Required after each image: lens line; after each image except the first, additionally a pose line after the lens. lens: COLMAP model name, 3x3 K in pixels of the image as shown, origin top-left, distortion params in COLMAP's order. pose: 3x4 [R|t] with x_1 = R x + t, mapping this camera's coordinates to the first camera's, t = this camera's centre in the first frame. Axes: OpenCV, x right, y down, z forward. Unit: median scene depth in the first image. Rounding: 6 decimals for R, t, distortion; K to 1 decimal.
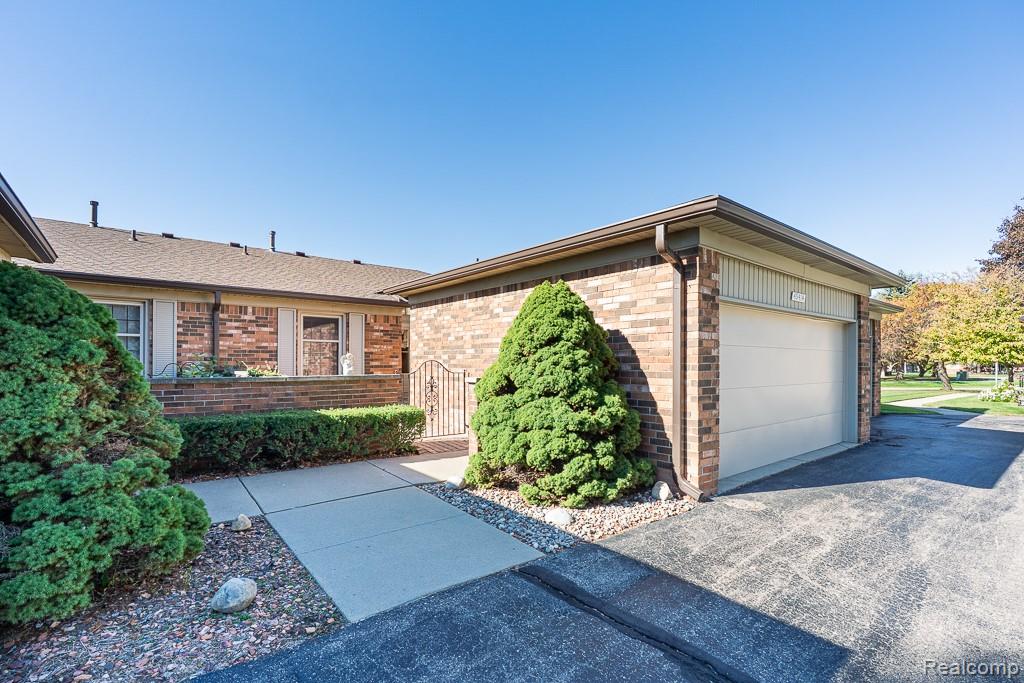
lens RADIAL K [[471.3, 0, 512.6], [0, 471.3, 368.4], [0, 0, 1]] dist [0.002310, 0.000165]
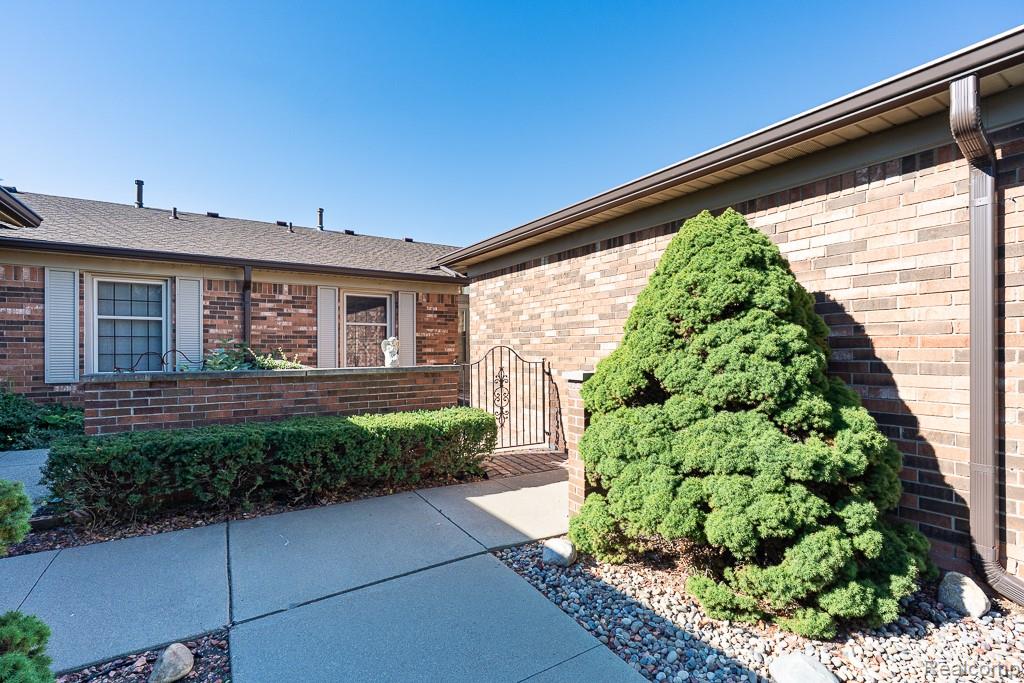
lens RADIAL K [[471.3, 0, 512.6], [0, 471.3, 368.4], [0, 0, 1]] dist [0.002310, 0.000165]
pose [[0.993988, -0.000387, -0.109493, -0.109436], [0.003670, 0.999550, 0.029786, -0.005475], [0.109432, -0.030009, 0.993541, 0.393888]]
